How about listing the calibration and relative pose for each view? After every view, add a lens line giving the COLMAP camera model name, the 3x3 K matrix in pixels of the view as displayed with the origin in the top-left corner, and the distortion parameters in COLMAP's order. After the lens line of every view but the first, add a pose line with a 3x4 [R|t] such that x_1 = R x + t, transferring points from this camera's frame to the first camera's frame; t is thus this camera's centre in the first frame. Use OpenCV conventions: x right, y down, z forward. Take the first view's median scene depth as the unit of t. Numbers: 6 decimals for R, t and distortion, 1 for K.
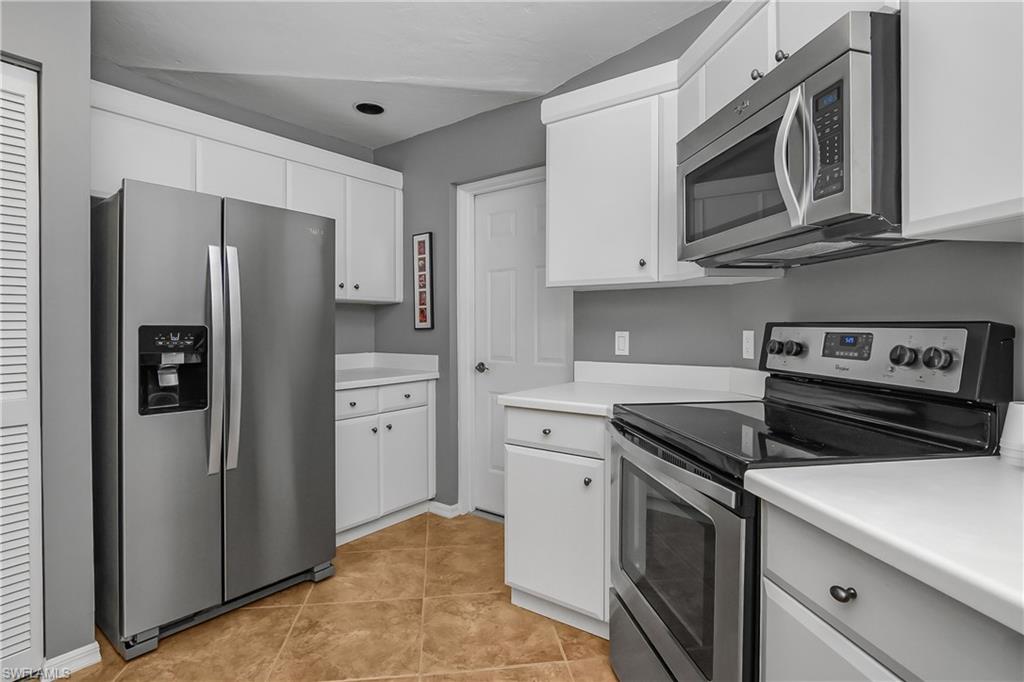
lens RADIAL K [[510.7, 0, 508.0], [0, 510.7, 333.4], [0, 0, 1]] dist [-0.002143, 0.001354]
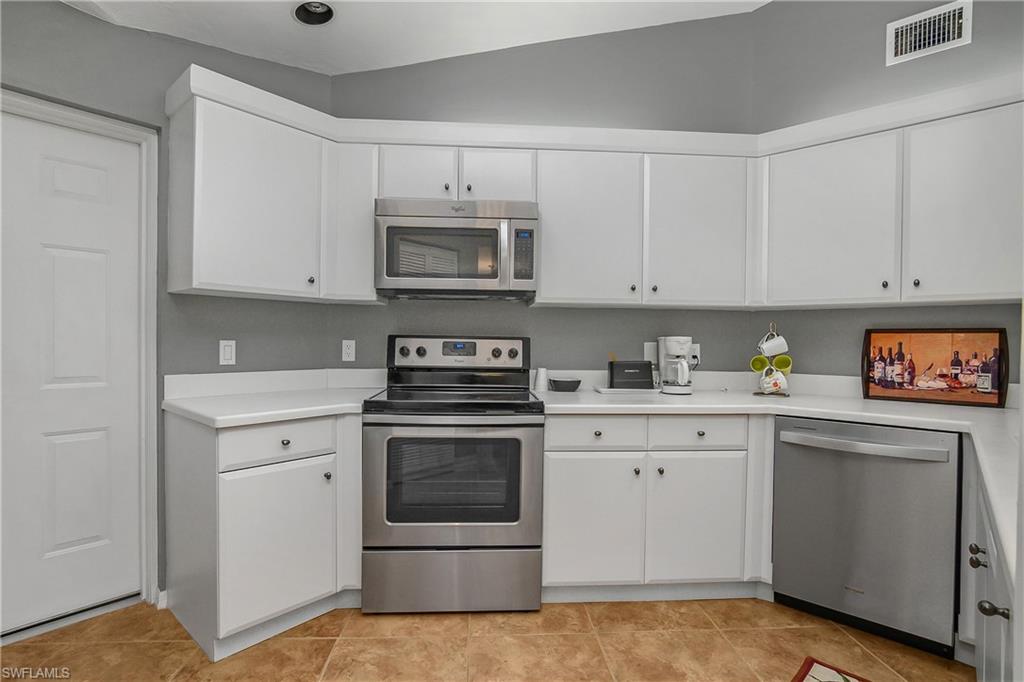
lens RADIAL K [[498.2, 0, 511.2], [0, 498.2, 347.7], [0, 0, 1]] dist [-0.002528, -0.000110]
pose [[0.079878, -0.015015, 0.996692, -1.080879], [-0.001289, 0.999884, 0.015166, -0.007351], [-0.996804, -0.002496, 0.079850, 0.630470]]
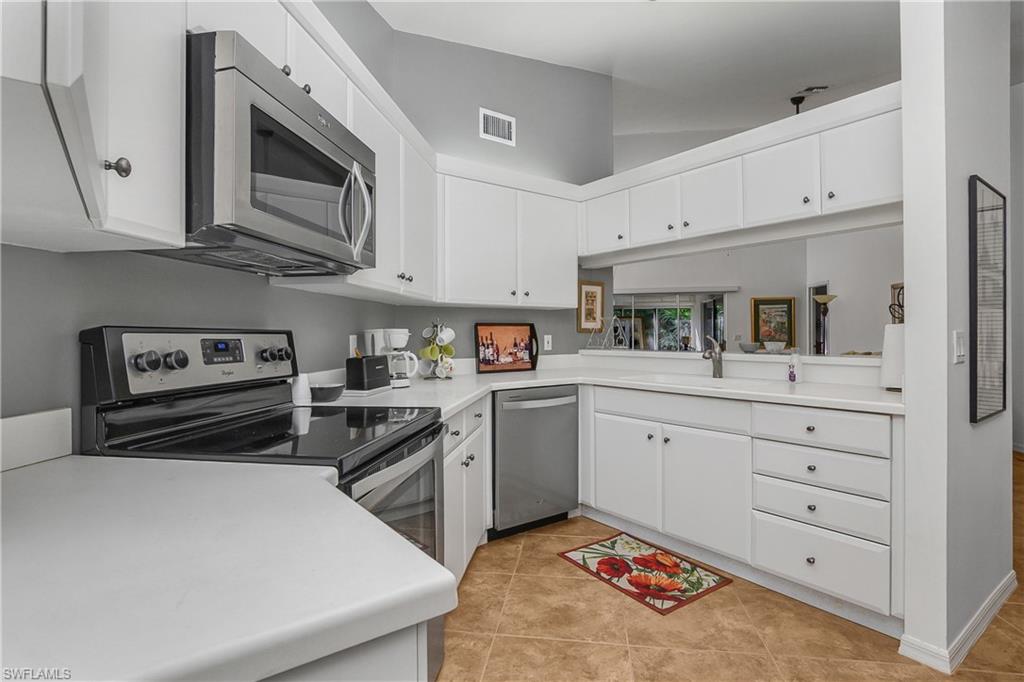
lens RADIAL K [[510.7, 0, 508.0], [0, 510.7, 333.4], [0, 0, 1]] dist [-0.002143, 0.001354]
pose [[-0.954315, 0.000682, 0.298800, -0.197771], [0.003661, 0.999949, 0.009410, -0.019533], [-0.298779, 0.010074, -0.954269, 1.731194]]
